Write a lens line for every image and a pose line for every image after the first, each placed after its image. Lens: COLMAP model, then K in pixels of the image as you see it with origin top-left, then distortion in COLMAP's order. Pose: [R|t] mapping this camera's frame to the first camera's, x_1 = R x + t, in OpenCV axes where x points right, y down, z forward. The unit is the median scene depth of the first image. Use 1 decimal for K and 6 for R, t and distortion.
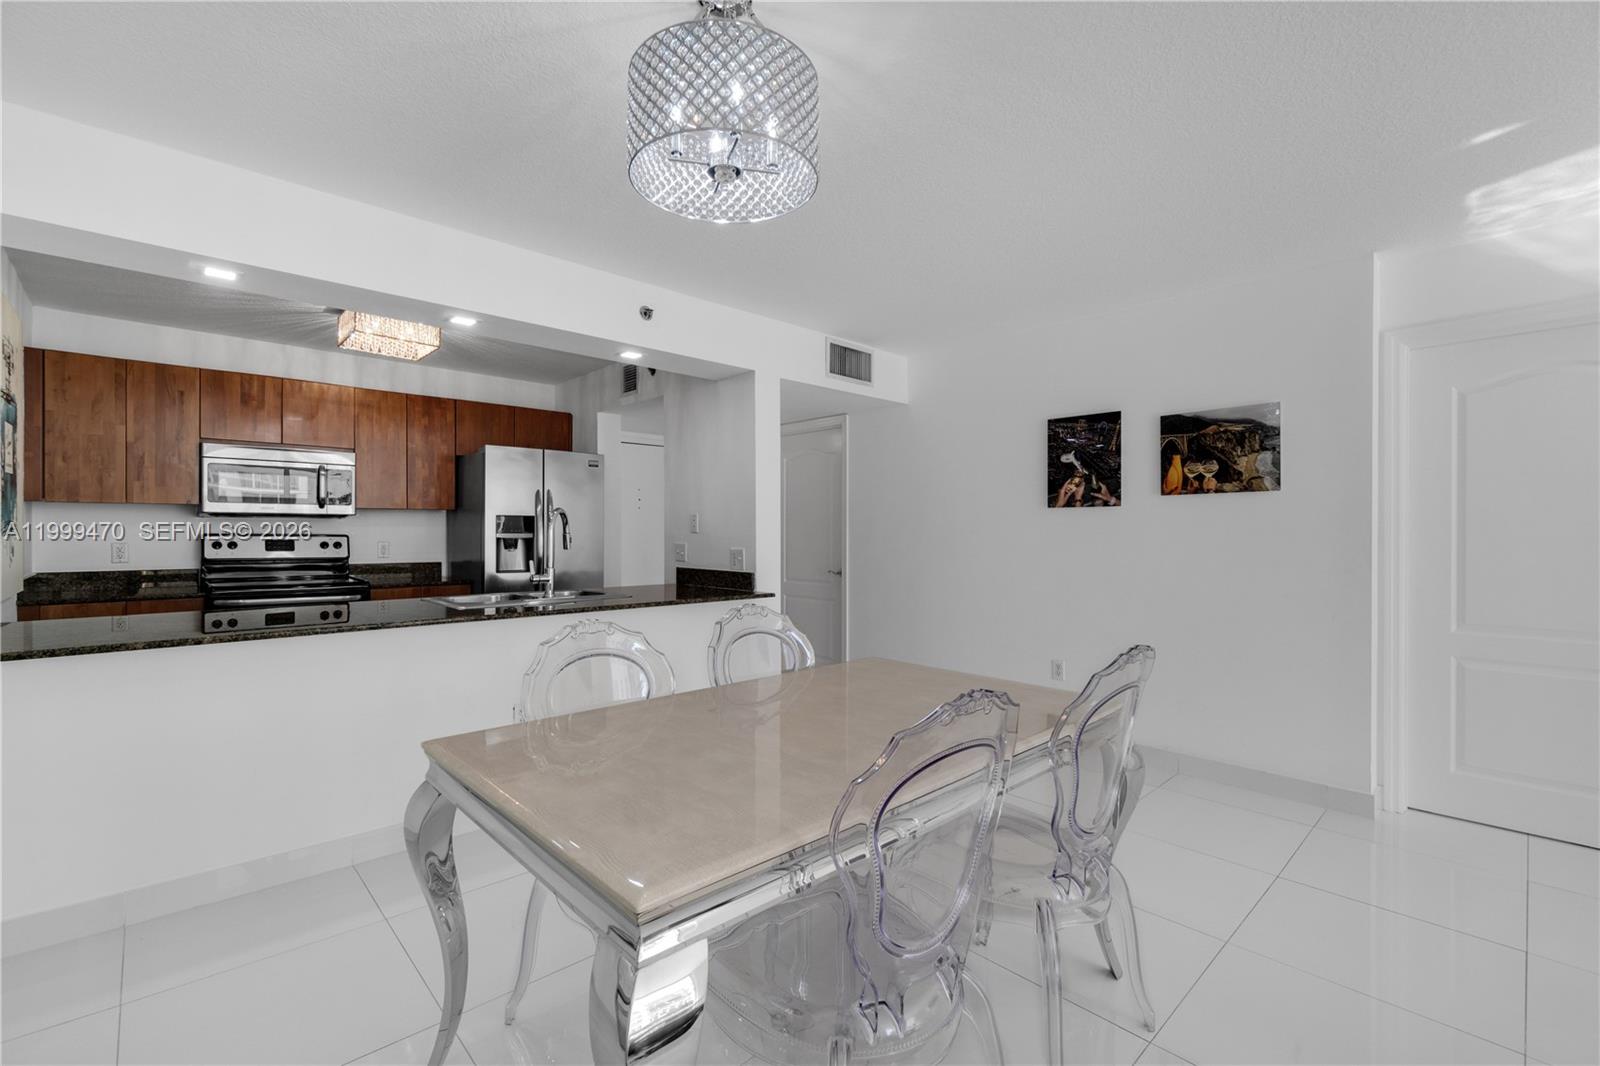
lens RADIAL K [[692.7, 0, 764.3], [0, 692.7, 532.5], [0, 0, 1]] dist [0.008139, 0.000040]
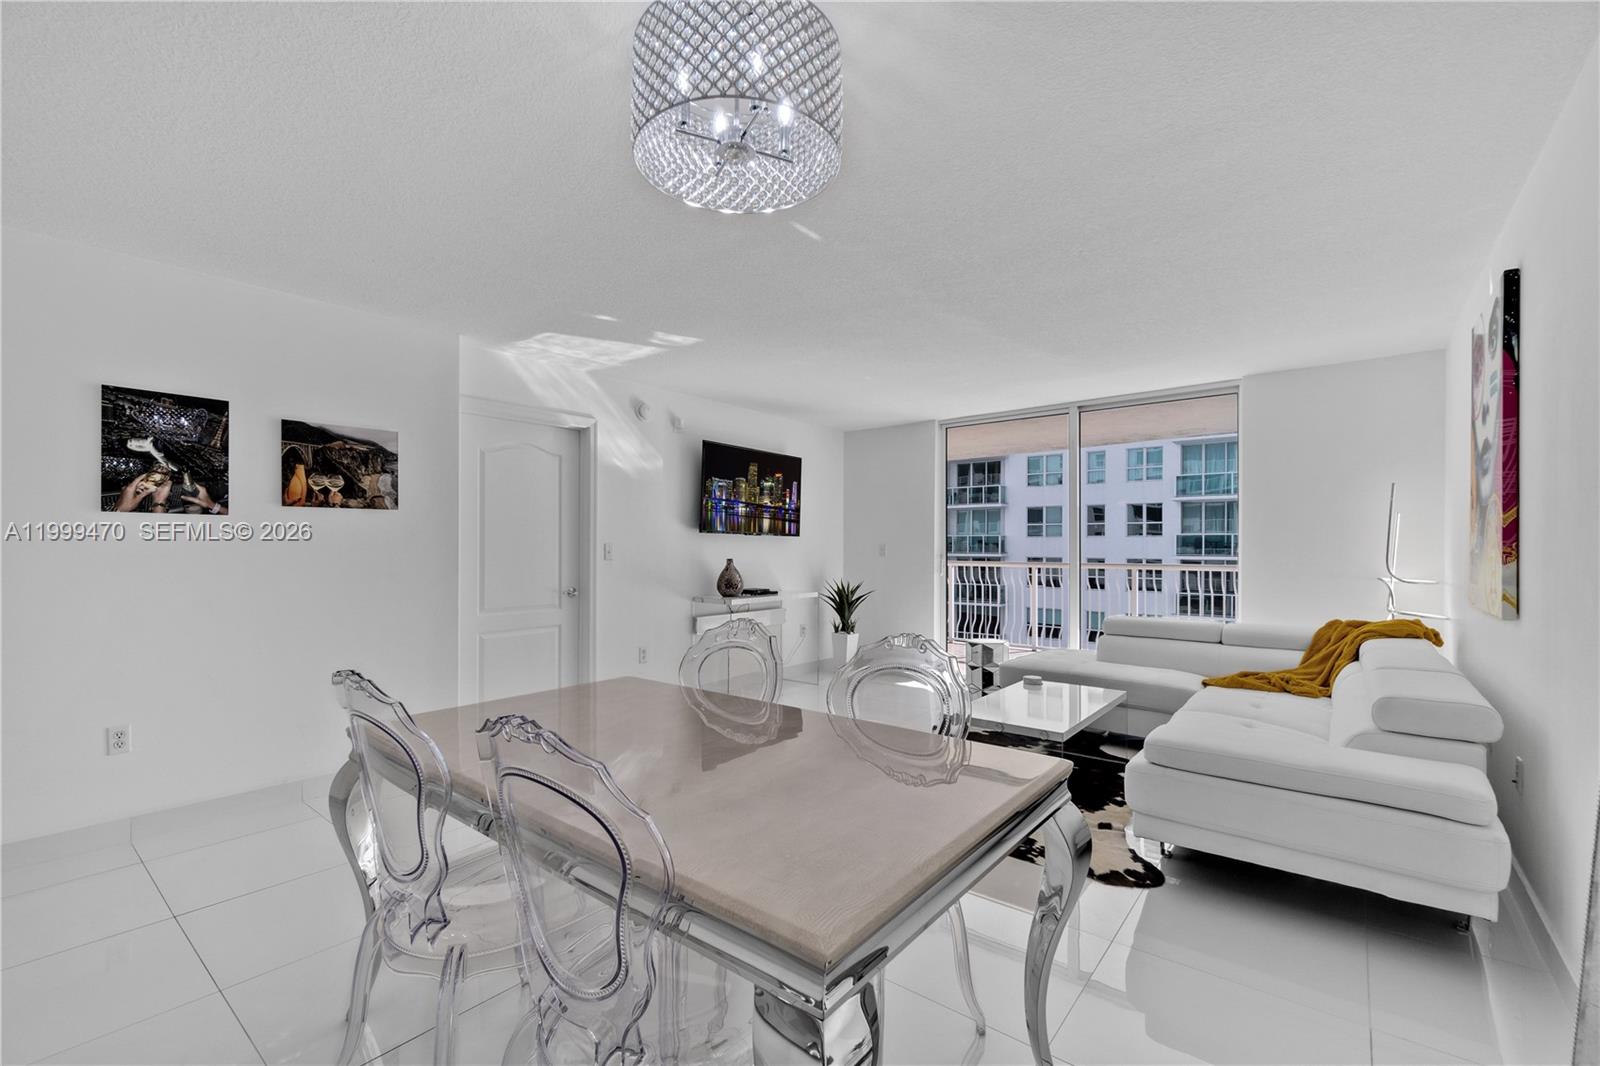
lens RADIAL K [[700.5, 0, 782.3], [0, 700.5, 538.8], [0, 0, 1]] dist [-0.002118, -0.000644]
pose [[-0.150085, 0.010229, 0.988620, -0.401242], [0.000585, 0.999947, -0.010258, -0.000517], [-0.988673, -0.000961, -0.150083, 0.448890]]
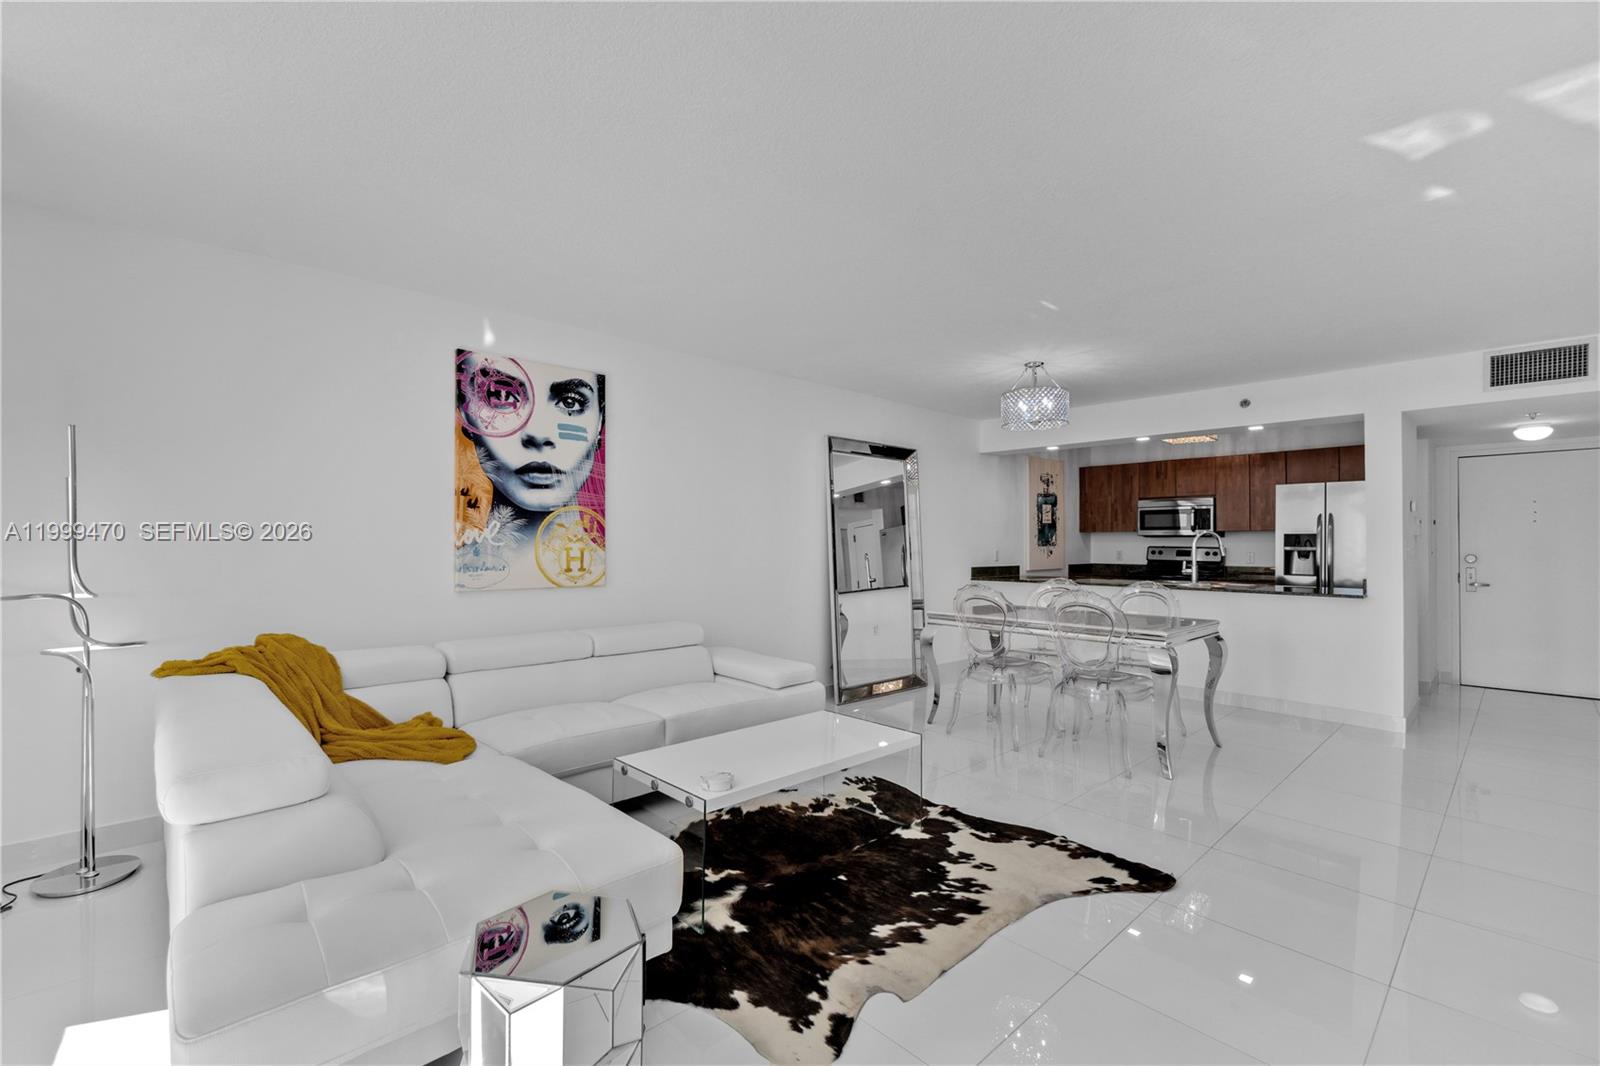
lens RADIAL K [[687.7, 0, 782.4], [0, 687.7, 537.2], [0, 0, 1]] dist [-0.012740, -0.000113]
pose [[0.012266, -0.010997, -0.999864, 1.172621], [-0.006571, 0.999917, -0.011078, 0.004087], [0.999903, 0.006706, 0.012193, -0.038206]]
